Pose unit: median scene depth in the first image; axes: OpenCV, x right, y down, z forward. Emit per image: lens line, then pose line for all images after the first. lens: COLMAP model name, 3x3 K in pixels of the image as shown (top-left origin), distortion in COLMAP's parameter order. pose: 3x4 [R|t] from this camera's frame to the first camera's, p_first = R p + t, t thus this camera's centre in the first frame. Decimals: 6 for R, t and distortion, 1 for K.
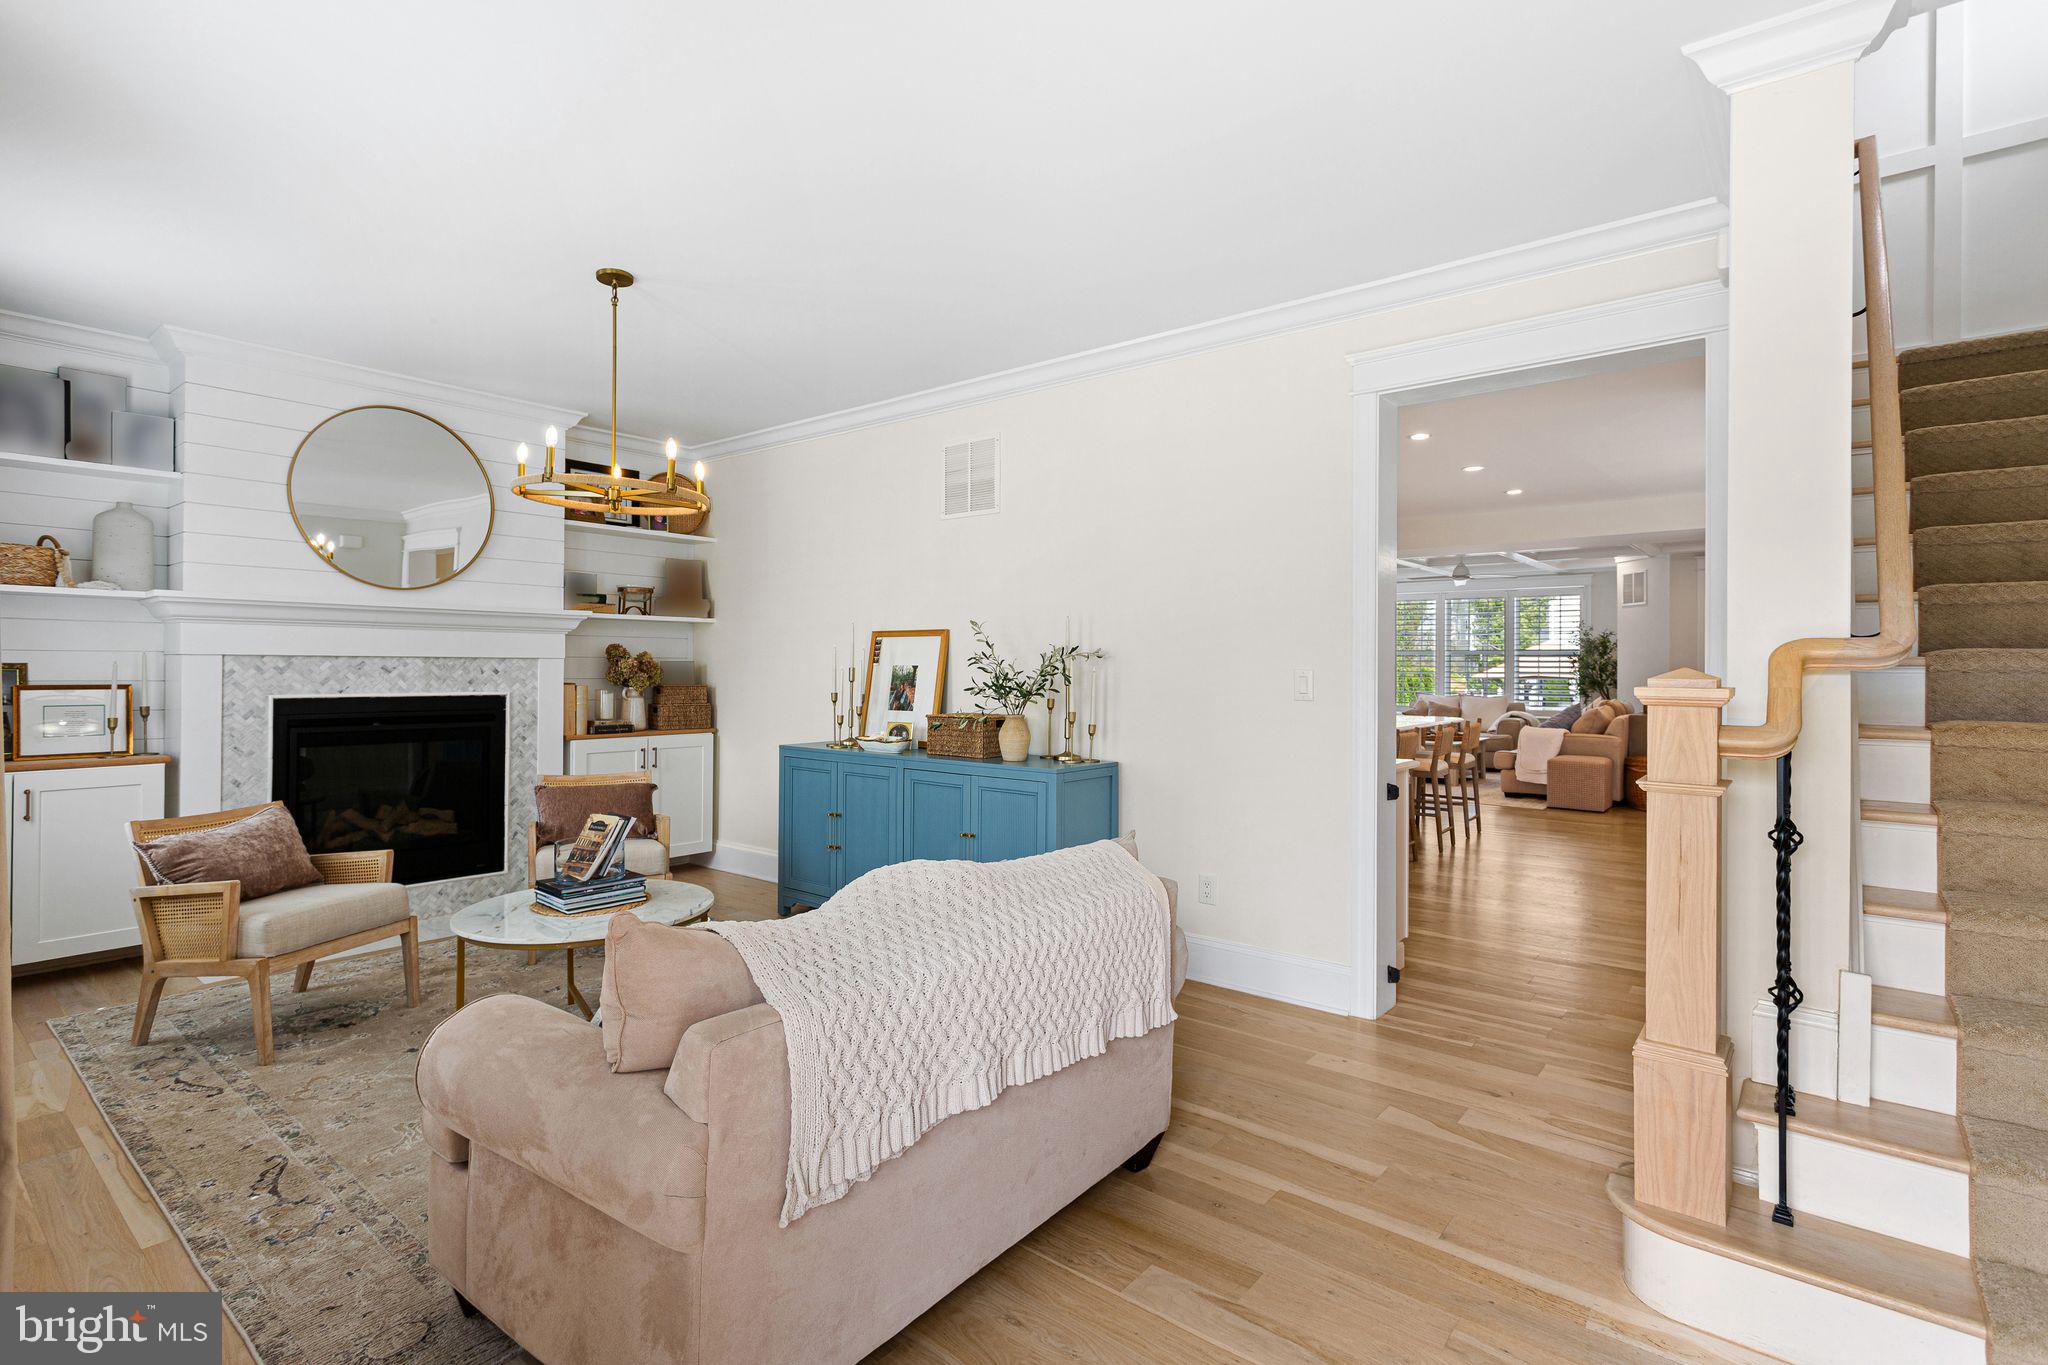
lens RADIAL K [[975.2, 0, 1024.7], [0, 975.2, 688.1], [0, 0, 1]] dist [-0.003047, 0.000206]
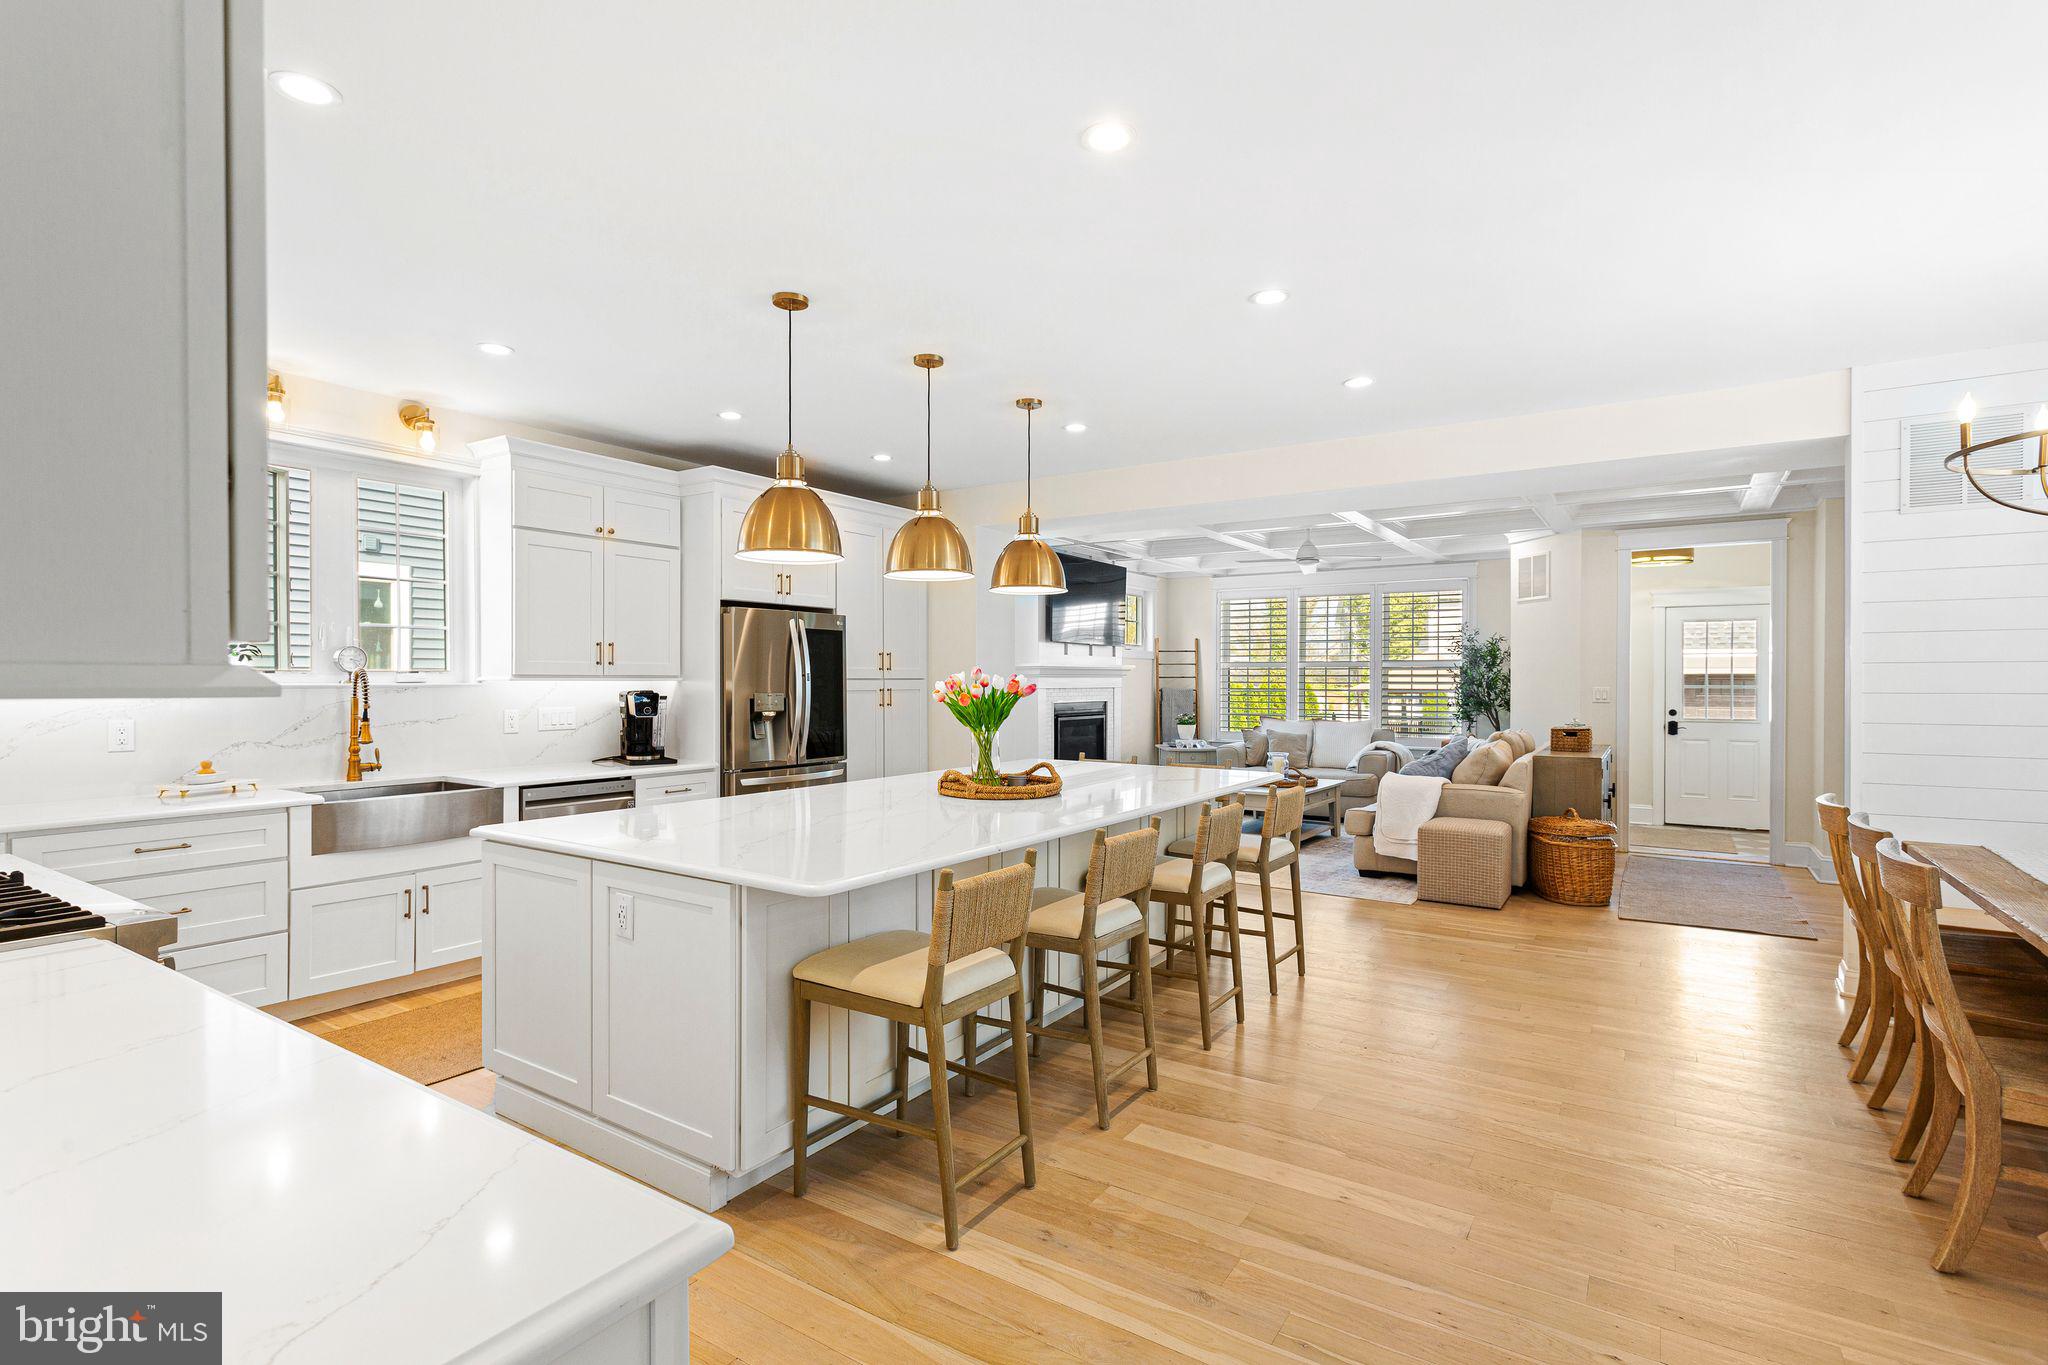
lens RADIAL K [[975.2, 0, 1024.7], [0, 975.2, 688.1], [0, 0, 1]] dist [-0.003047, 0.000206]
pose [[0.995170, 0.002182, 0.098141, 0.214273], [-0.001094, 0.999937, -0.011145, -0.012112], [-0.098160, 0.010983, 0.995110, 0.382289]]
